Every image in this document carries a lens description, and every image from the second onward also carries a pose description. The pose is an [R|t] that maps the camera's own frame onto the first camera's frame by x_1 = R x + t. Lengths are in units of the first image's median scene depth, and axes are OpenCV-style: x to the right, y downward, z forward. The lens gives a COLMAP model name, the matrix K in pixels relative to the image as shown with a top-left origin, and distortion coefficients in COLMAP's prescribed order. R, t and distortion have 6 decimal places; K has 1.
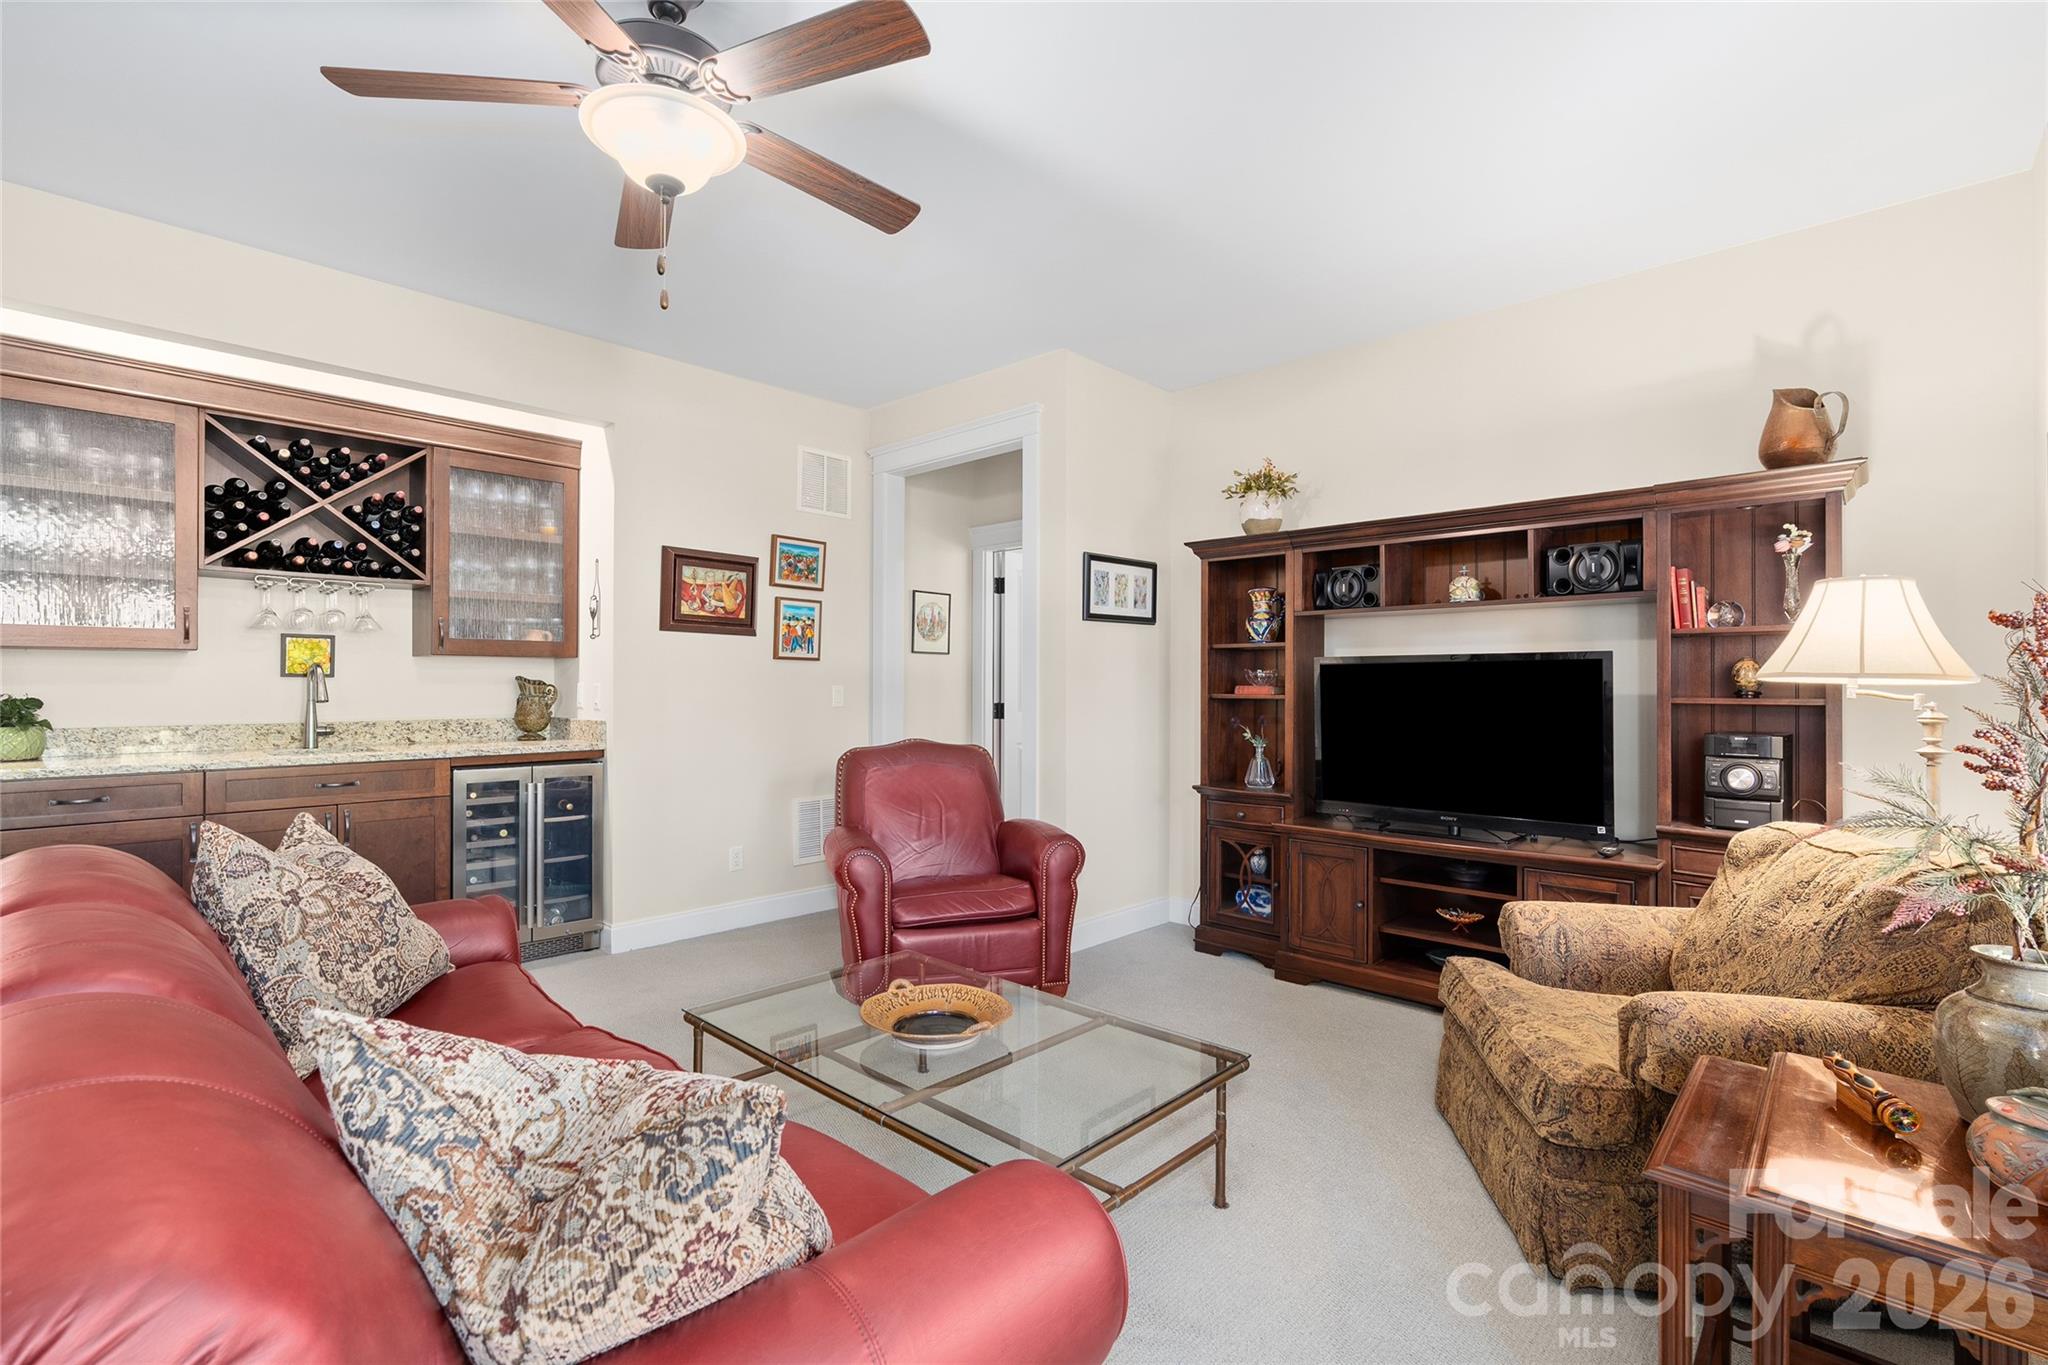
lens RADIAL K [[920.4, 0, 1024.0], [0, 920.4, 683.3], [0, 0, 1]] dist [-0.006974, 0.002106]
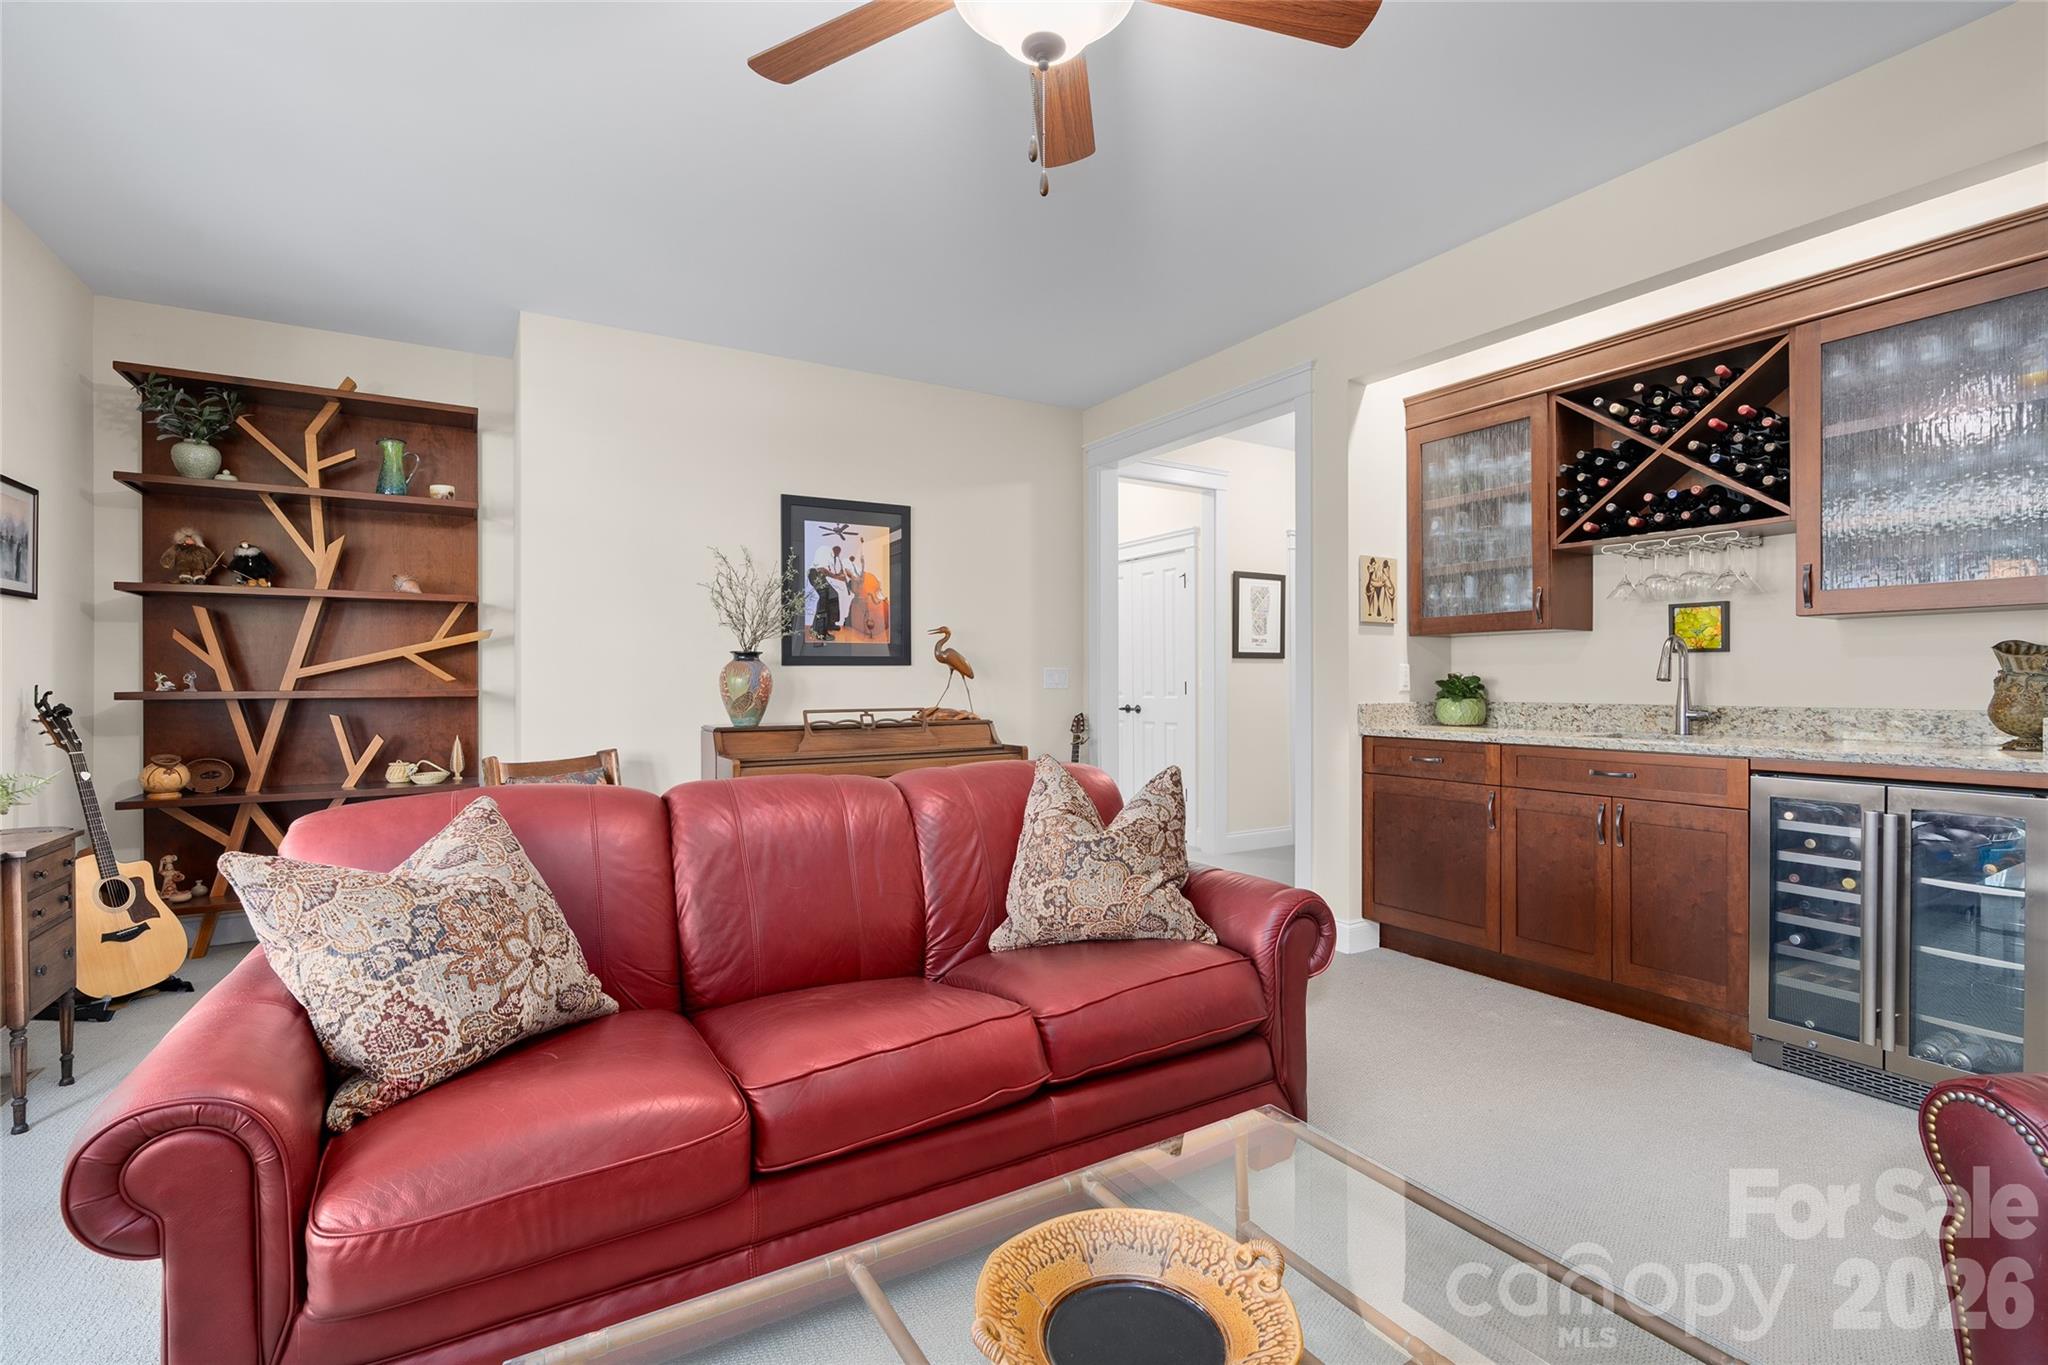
lens RADIAL K [[920.4, 0, 1025.6], [0, 920.4, 682.4], [0, 0, 1]] dist [-0.006974, 0.002106]
pose [[-0.274791, -0.000956, -0.961504, 0.223675], [0.003576, 0.999992, -0.002016, 0.021340], [0.961497, -0.003992, -0.274785, 0.648893]]
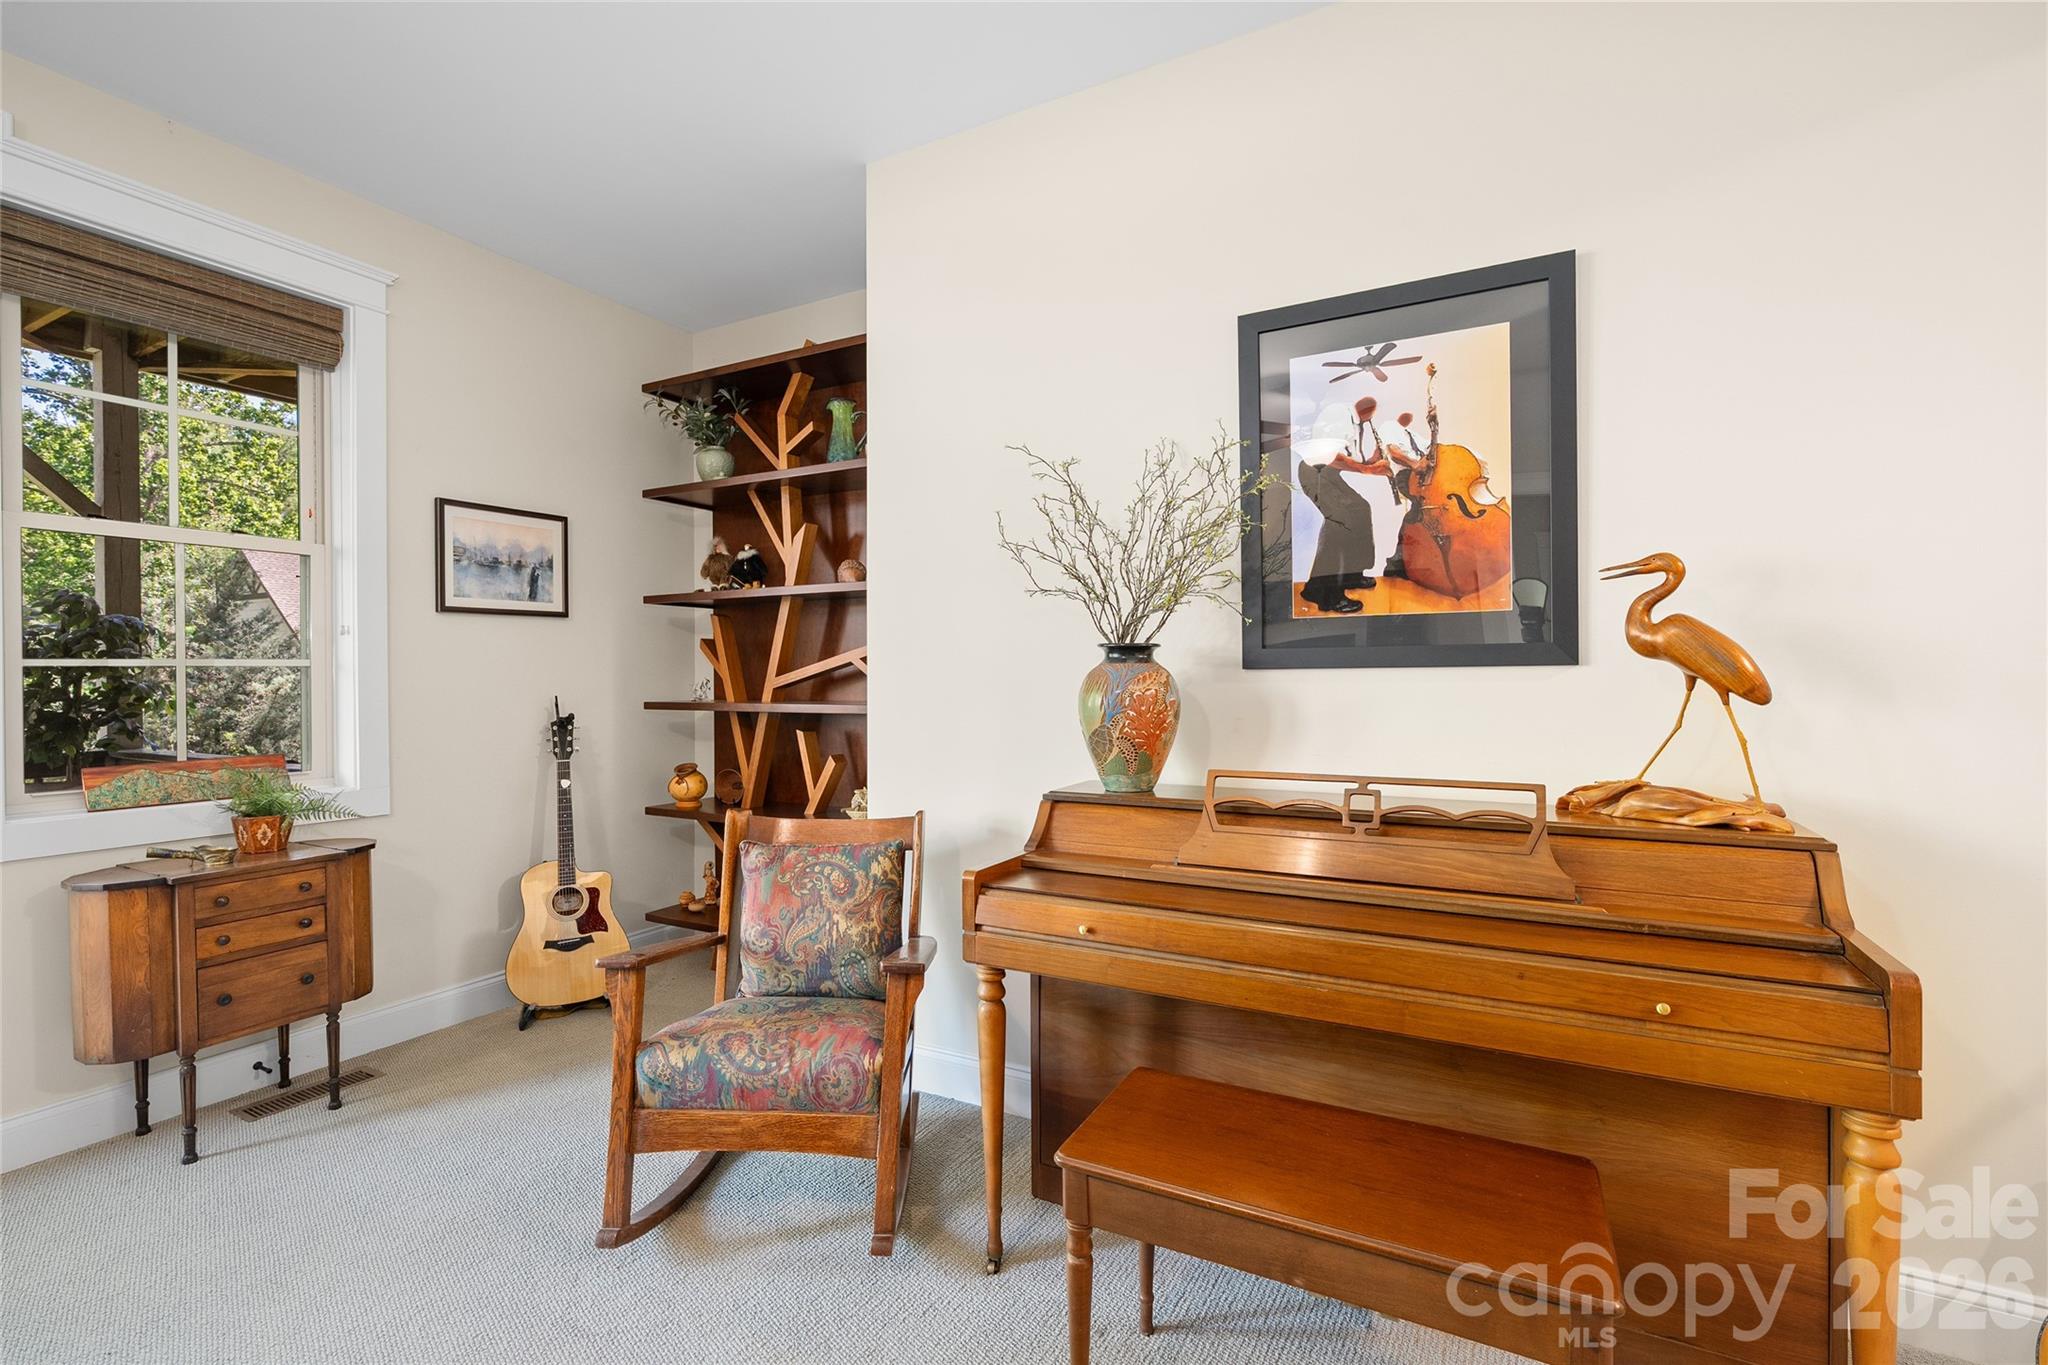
lens RADIAL K [[920.4, 0, 1017.7], [0, 920.4, 681.5], [0, 0, 1]] dist [-0.006974, 0.002106]
pose [[-0.970381, 0.002444, -0.241568, -0.570808], [0.001156, 0.999984, 0.005474, 0.000009], [0.241578, 0.005032, -0.970368, 0.546115]]
